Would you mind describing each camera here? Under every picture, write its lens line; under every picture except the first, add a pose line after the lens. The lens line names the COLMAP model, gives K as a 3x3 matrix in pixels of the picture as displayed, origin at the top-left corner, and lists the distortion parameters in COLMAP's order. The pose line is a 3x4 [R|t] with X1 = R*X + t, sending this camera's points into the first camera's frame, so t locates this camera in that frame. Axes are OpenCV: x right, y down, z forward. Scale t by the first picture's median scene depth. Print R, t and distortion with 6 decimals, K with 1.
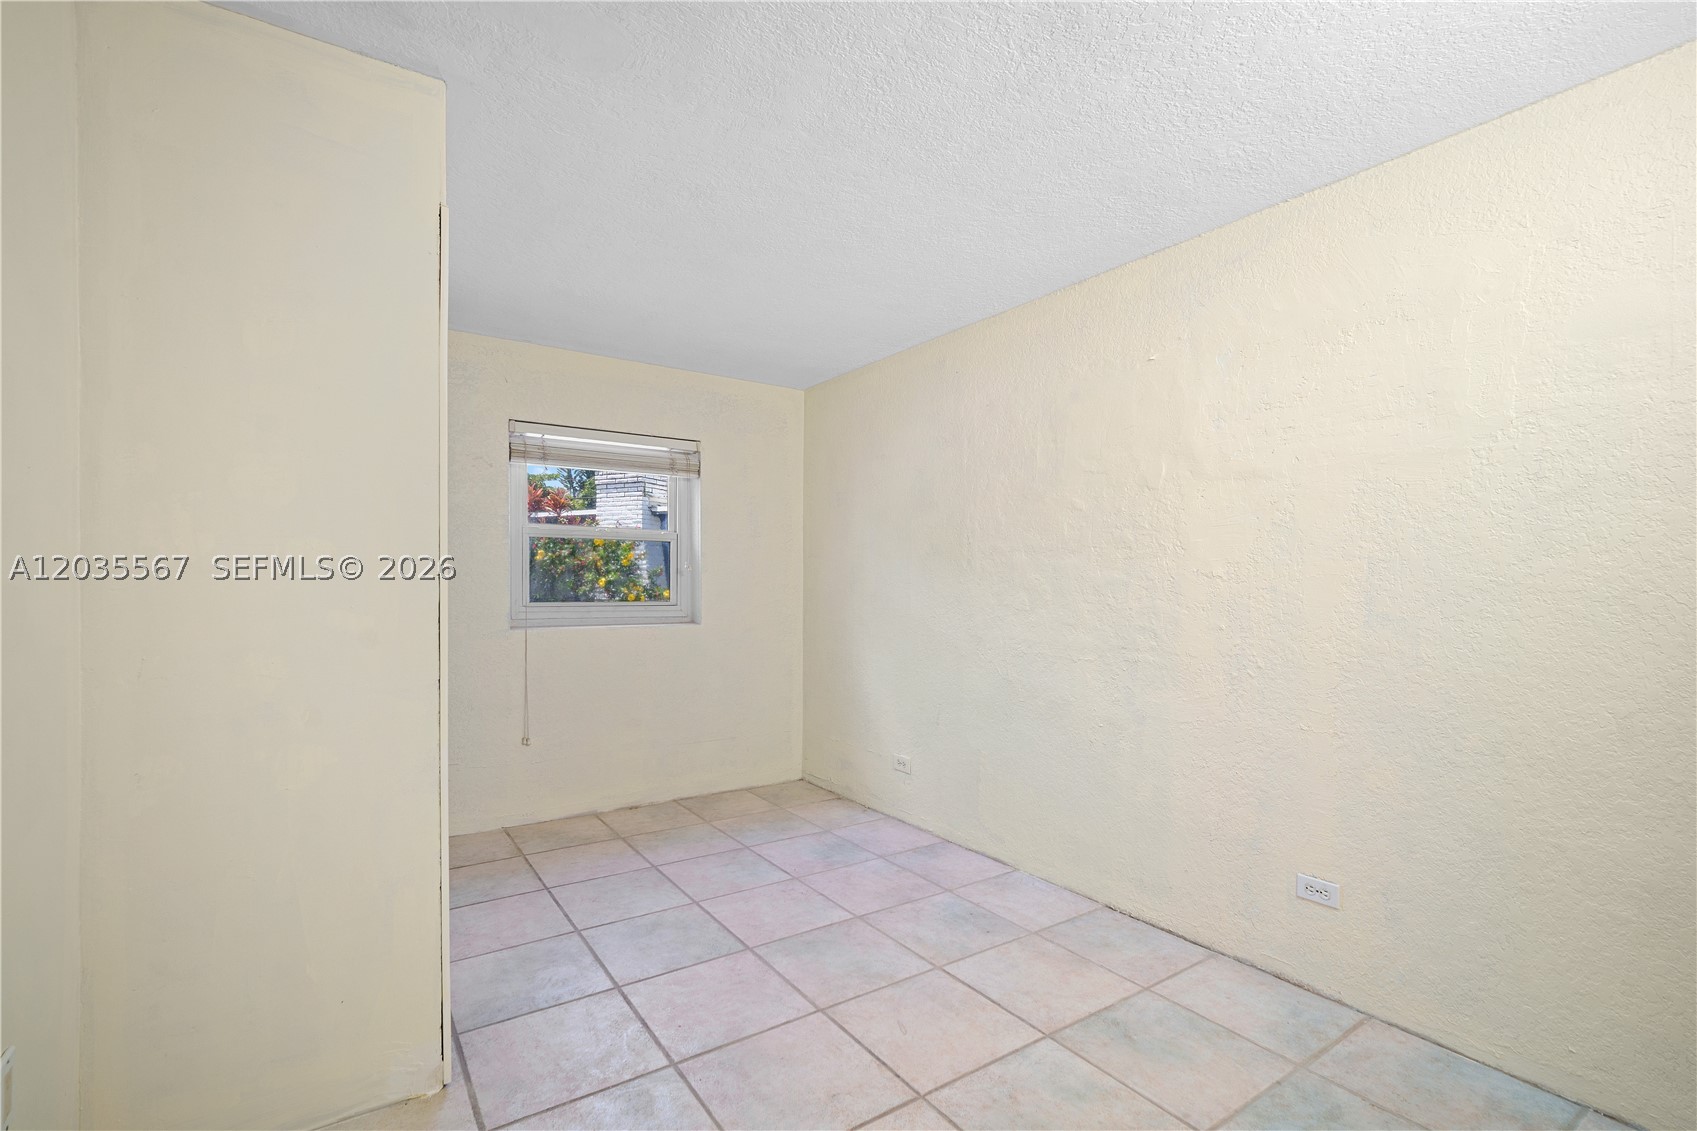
lens RADIAL K [[755.8, 0, 837.5], [0, 755.8, 587.3], [0, 0, 1]] dist [-0.004171, 0.005279]
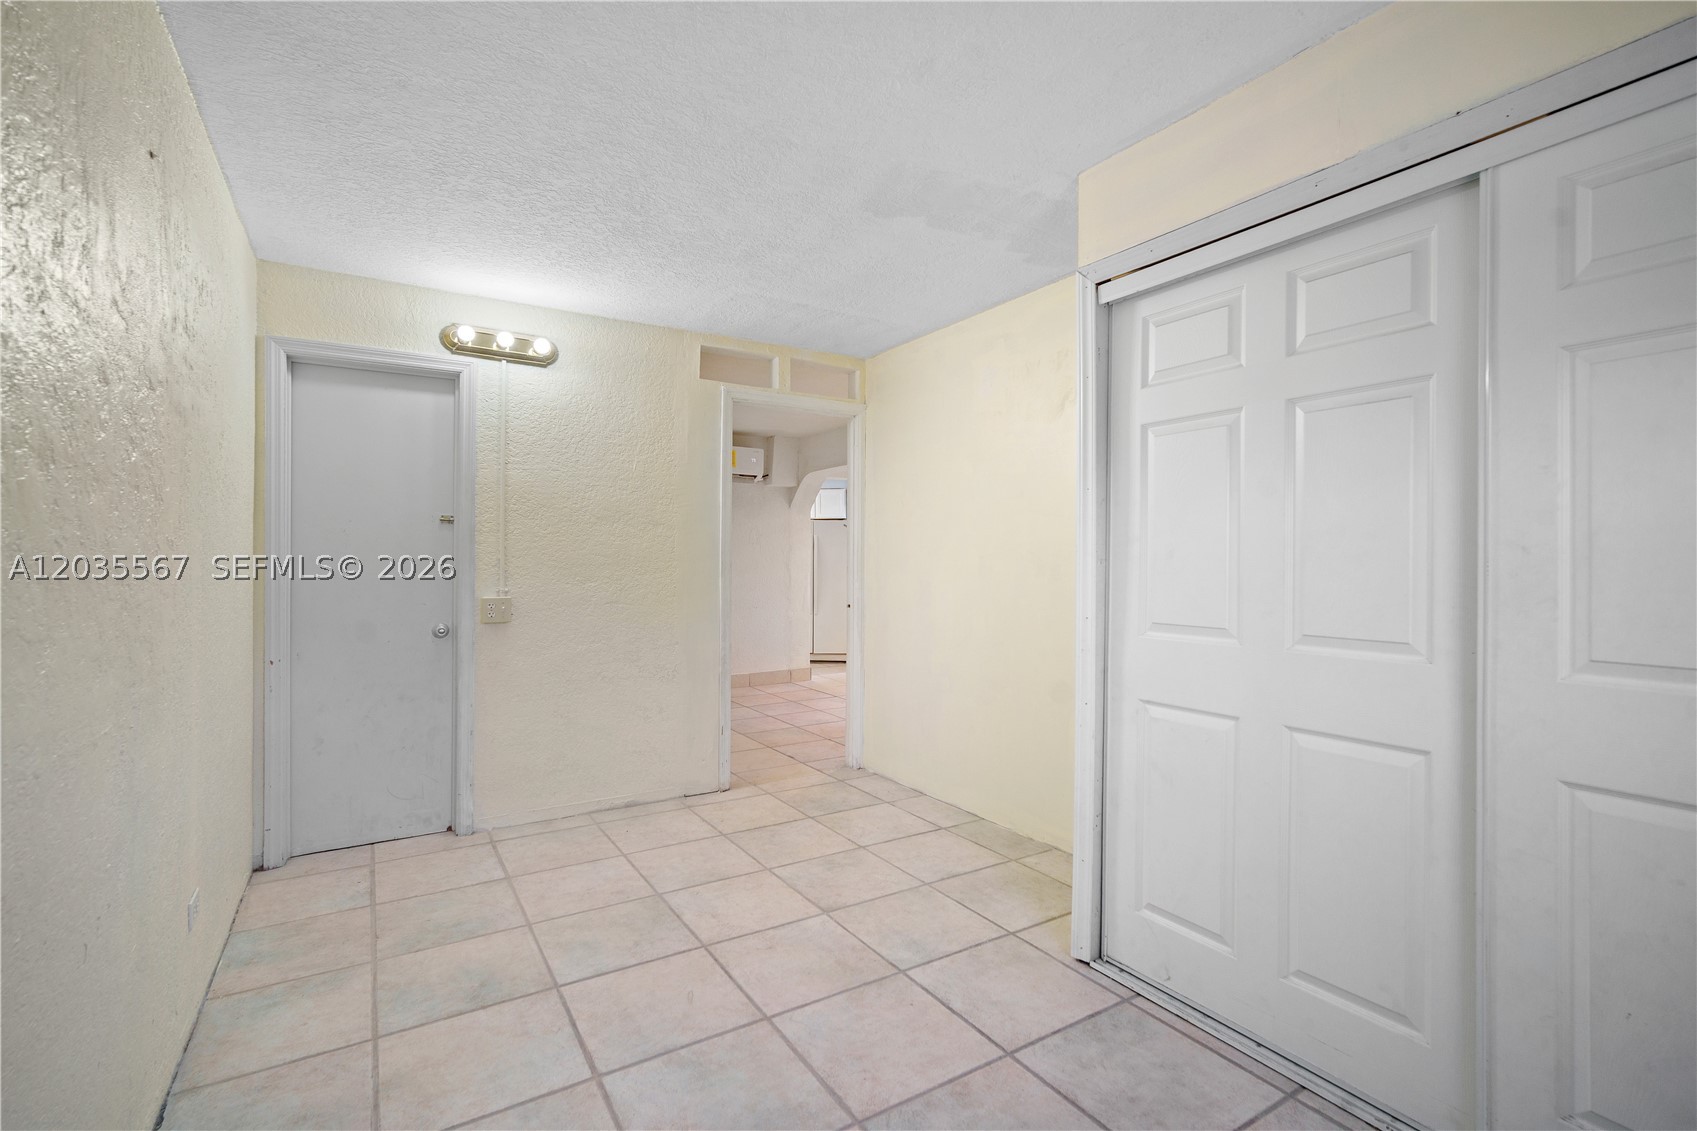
lens RADIAL K [[755.8, 0, 859.1], [0, 755.8, 554.0], [0, 0, 1]] dist [-0.004171, 0.005279]
pose [[-0.999859, -0.010447, 0.013176, -0.080126], [-0.010510, 0.999934, -0.004687, -0.004669], [-0.013126, -0.004825, -0.999902, 1.094383]]
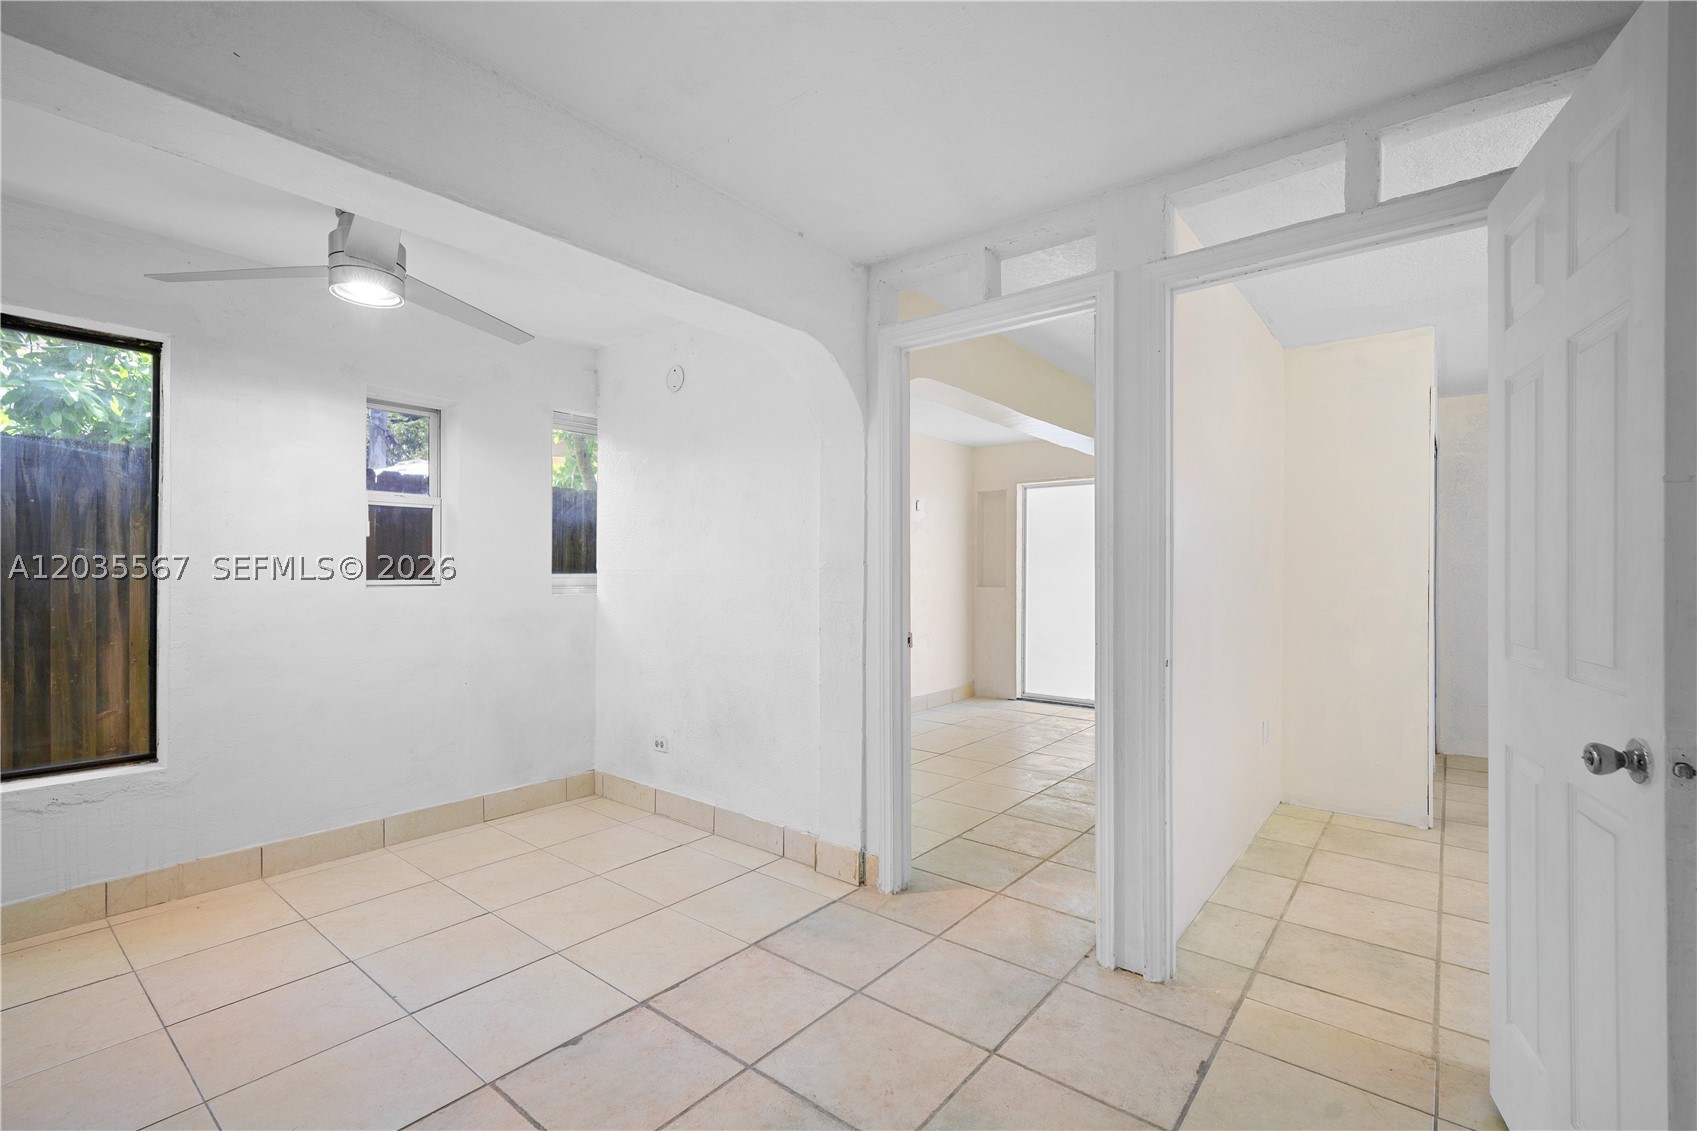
lens RADIAL K [[755.8, 0, 840.5], [0, 755.8, 574.3], [0, 0, 1]] dist [-0.004171, 0.005279]
pose [[0.290130, 0.005535, -0.956971, 0.451939], [-0.006230, 0.999973, 0.003895, -0.006061], [0.956967, 0.004832, 0.290157, -0.516145]]
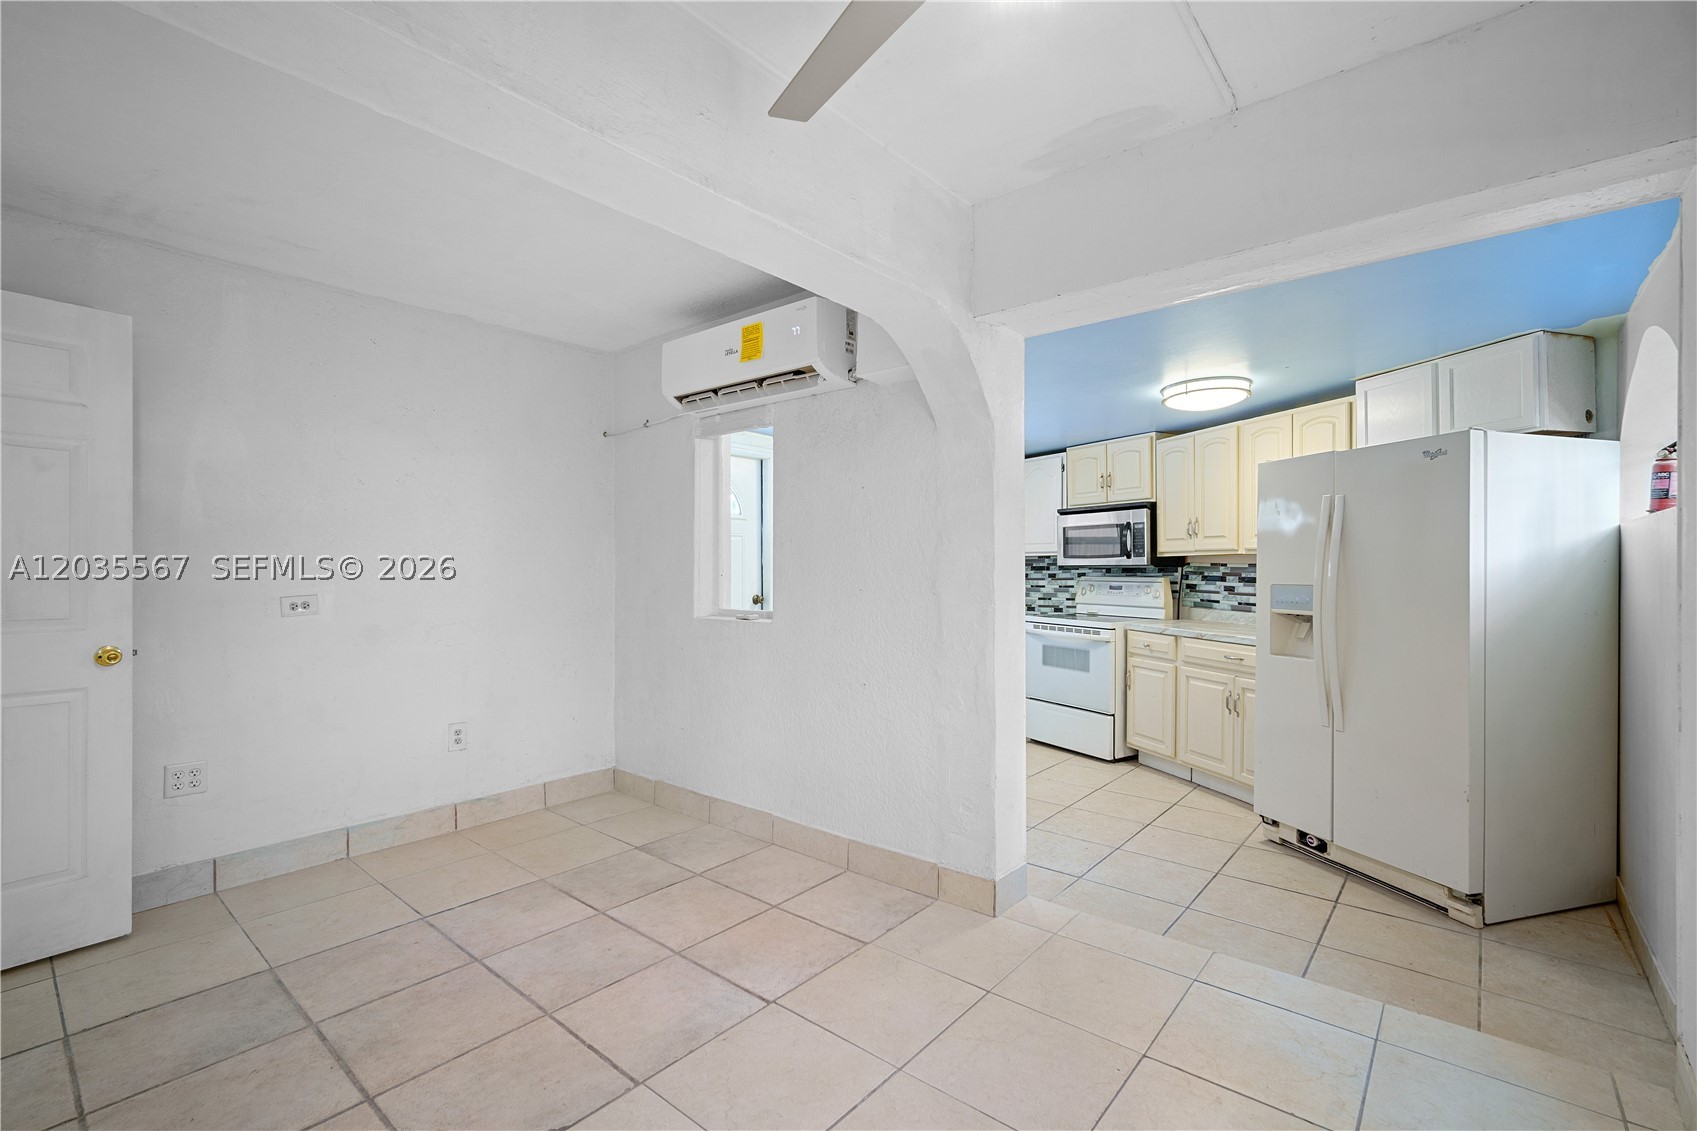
lens RADIAL K [[755.8, 0, 833.1], [0, 755.8, 566.9], [0, 0, 1]] dist [-0.004171, 0.005279]
pose [[-0.262121, 0.006274, 0.965015, -0.567958], [0.004230, 0.999977, -0.005352, -0.004464], [-0.965026, 0.002680, -0.262141, -0.582417]]
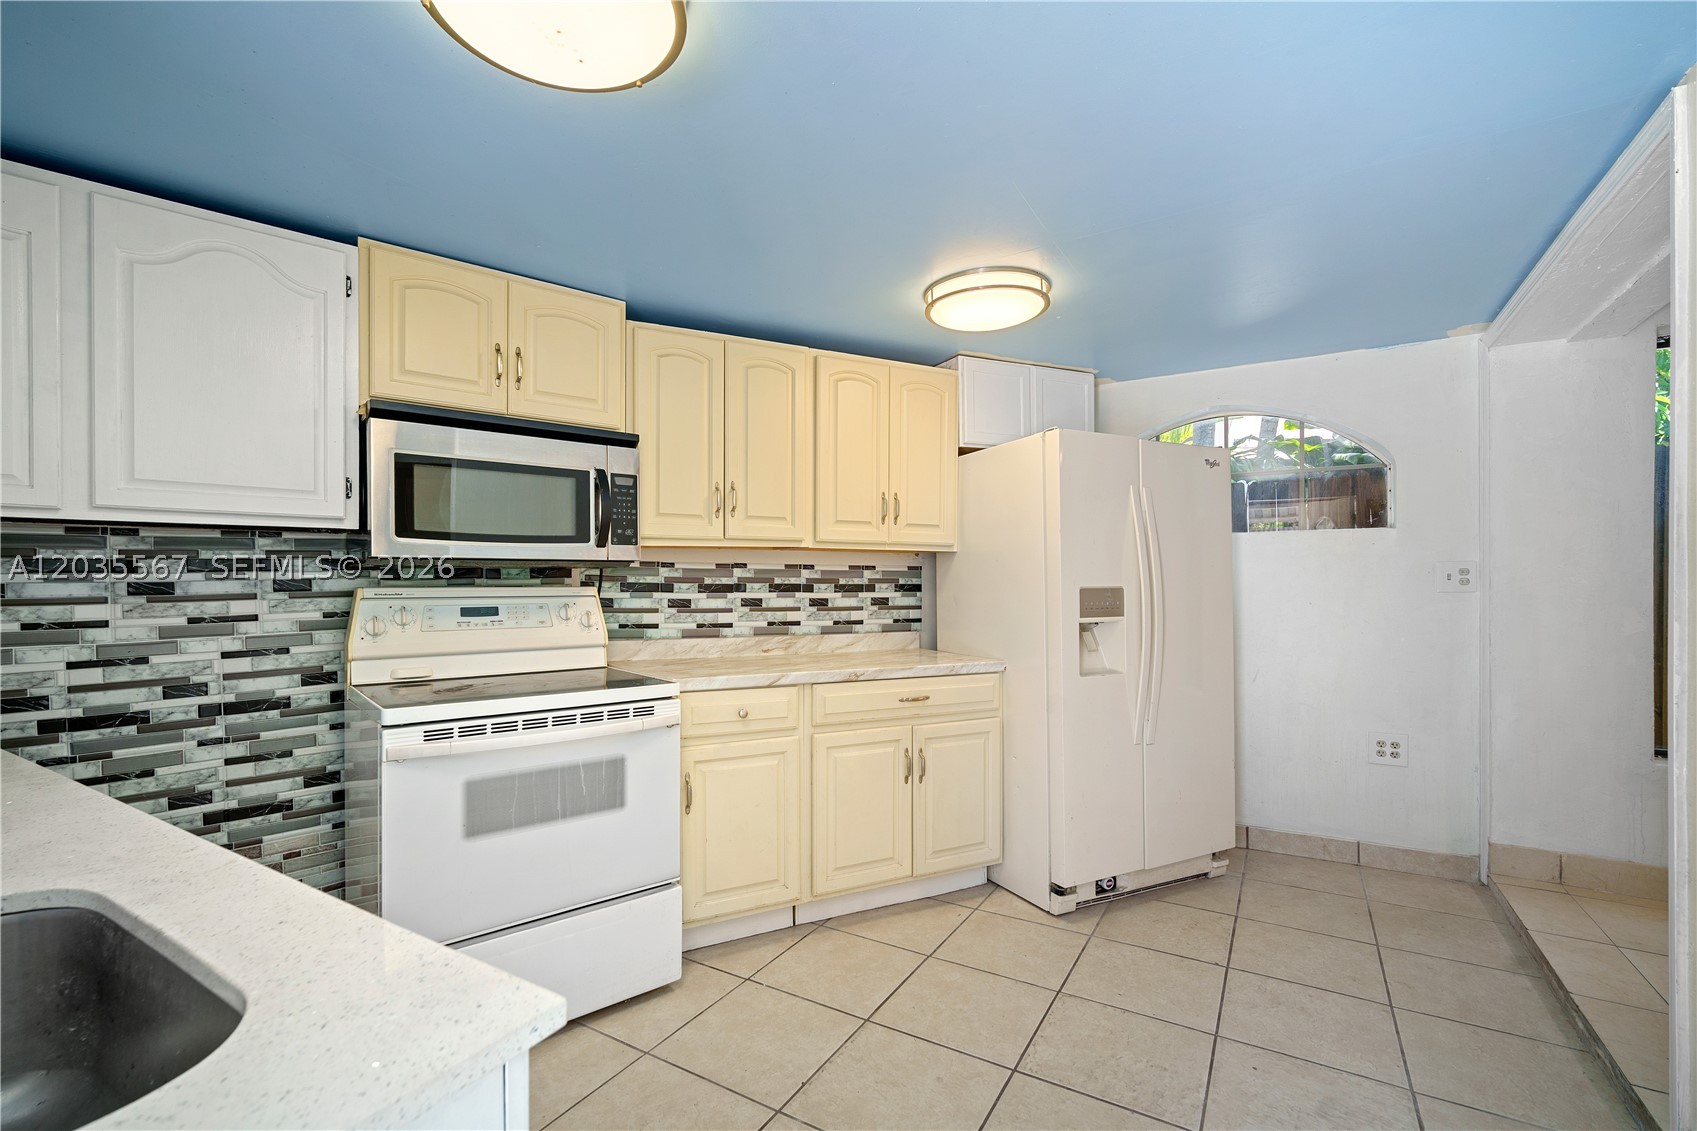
lens RADIAL K [[755.8, 0, 840.9], [0, 755.8, 581.0], [0, 0, 1]] dist [-0.004171, 0.005279]
pose [[-0.903643, 0.007361, -0.428223, 0.683198], [0.007182, 0.999972, 0.002033, 0.004807], [0.428226, -0.001238, -0.903671, -0.778013]]
